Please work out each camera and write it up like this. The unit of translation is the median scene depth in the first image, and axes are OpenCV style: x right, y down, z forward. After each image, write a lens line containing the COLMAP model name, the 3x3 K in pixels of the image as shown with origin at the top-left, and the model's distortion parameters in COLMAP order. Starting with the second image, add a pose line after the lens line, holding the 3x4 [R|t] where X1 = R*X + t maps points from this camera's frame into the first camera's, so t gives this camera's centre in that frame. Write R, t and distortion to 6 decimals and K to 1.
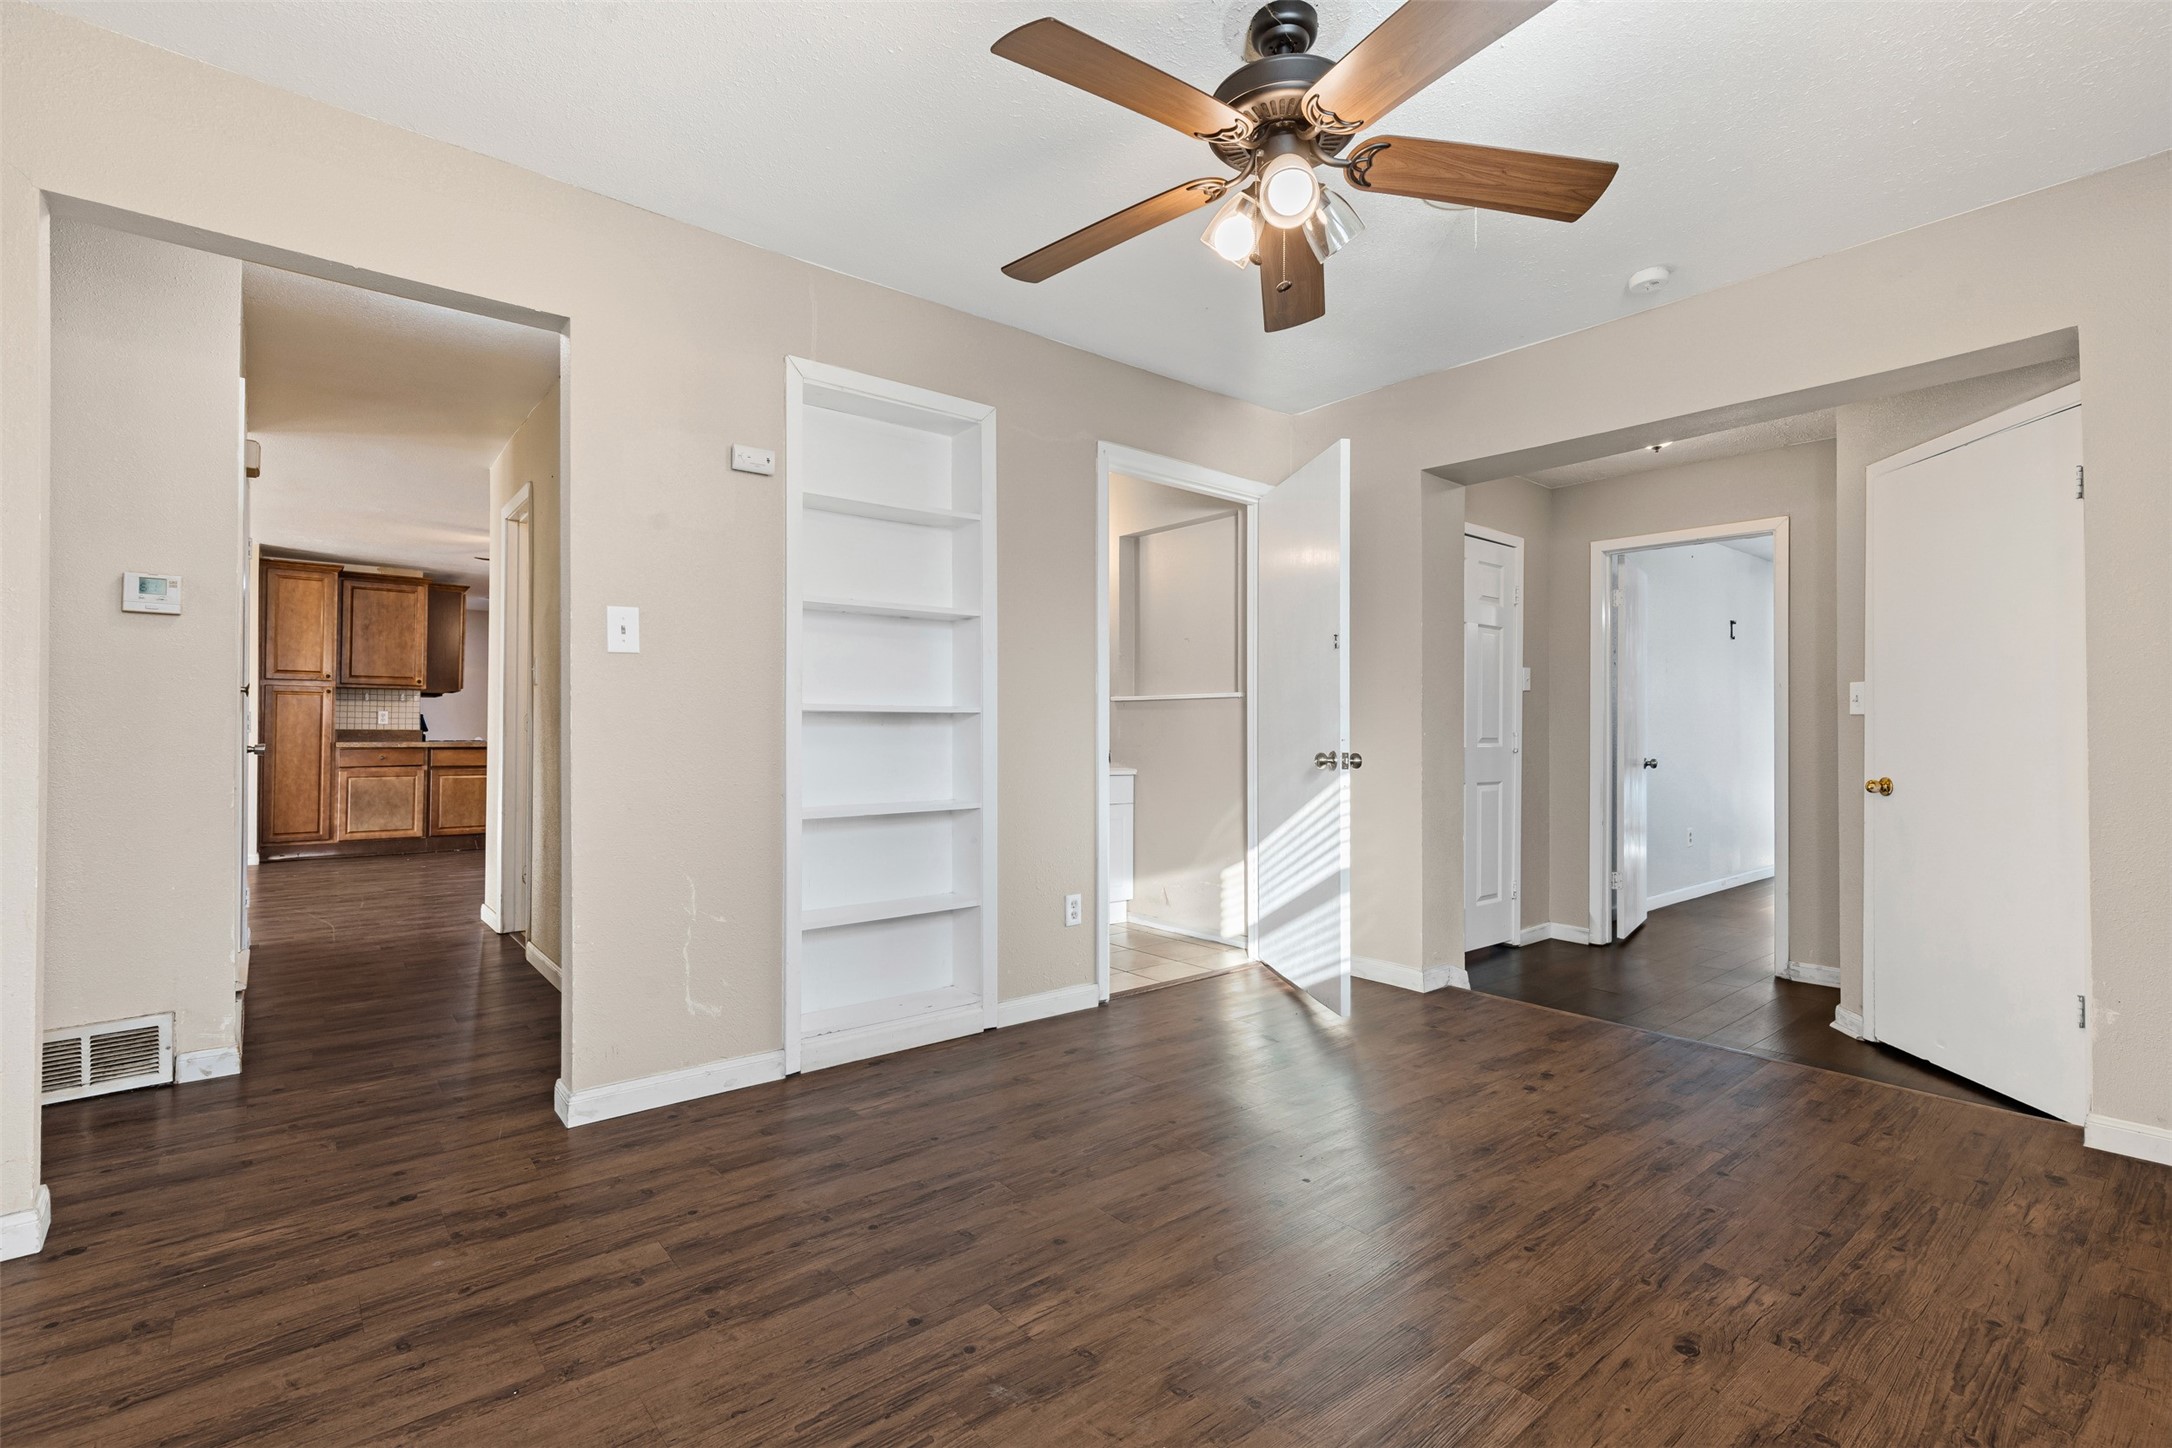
lens RADIAL K [[973.5, 0, 1094.9], [0, 973.5, 732.7], [0, 0, 1]] dist [0.000791, -0.000038]
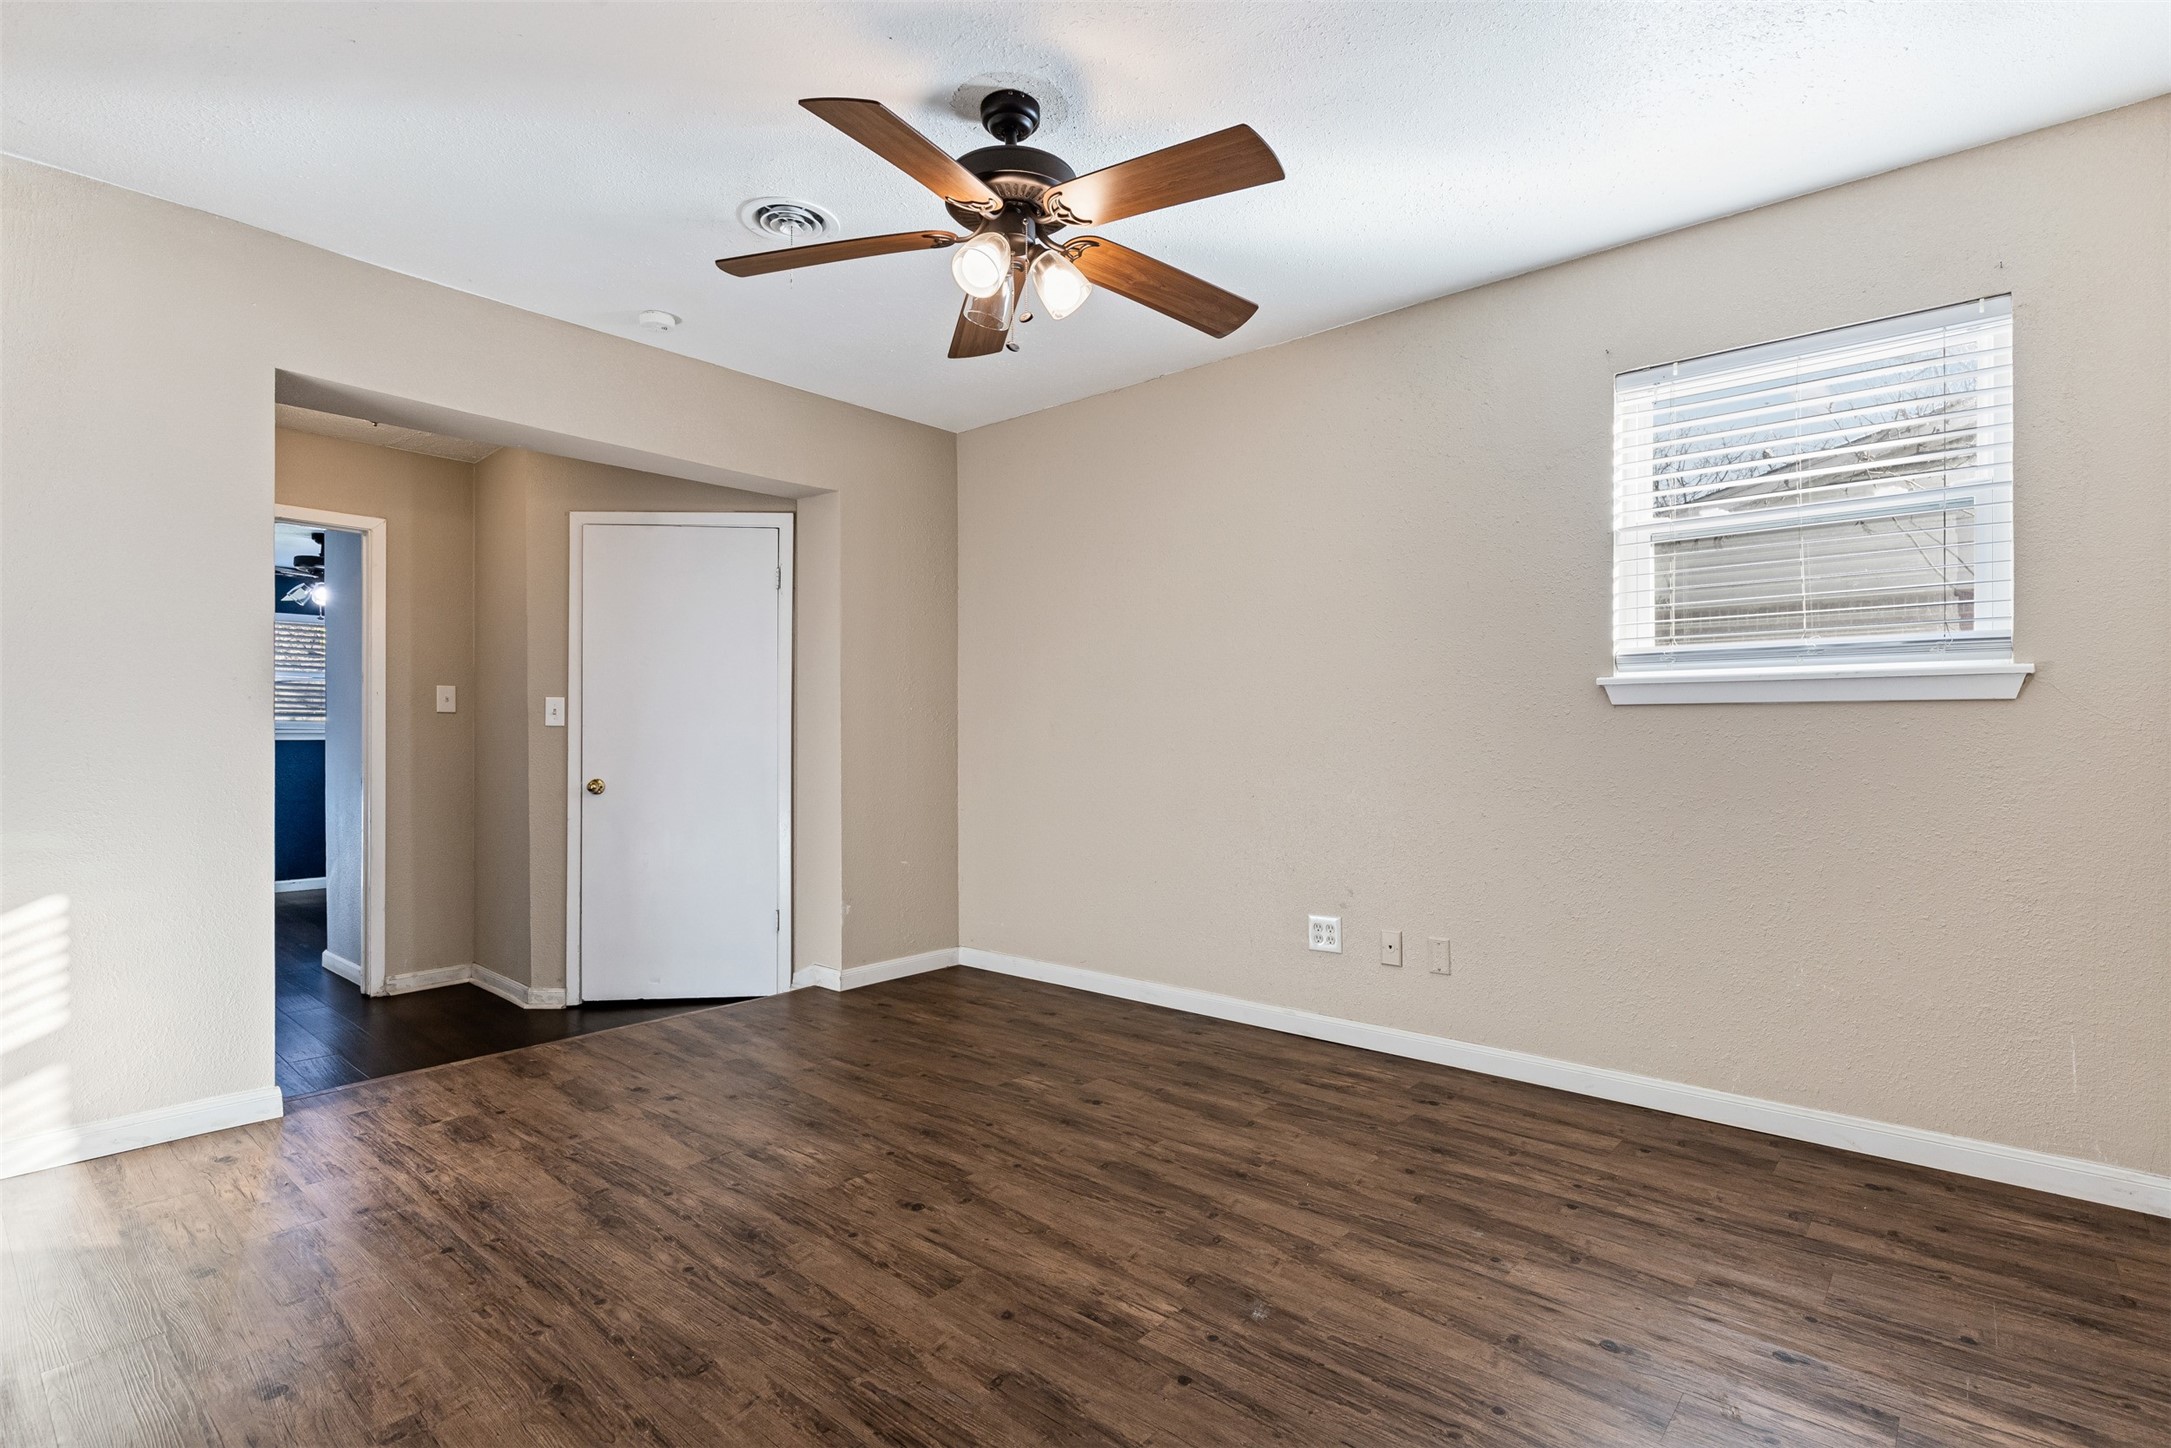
lens RADIAL K [[1042.2, 0, 1085.5], [0, 1042.2, 724.0], [0, 0, 1]] dist [0.003338, 0.000502]
pose [[-0.145603, 0.006083, 0.989324, -0.908255], [0.006440, 0.999966, -0.005201, -0.020591], [-0.989322, 0.005614, -0.145637, 0.956090]]
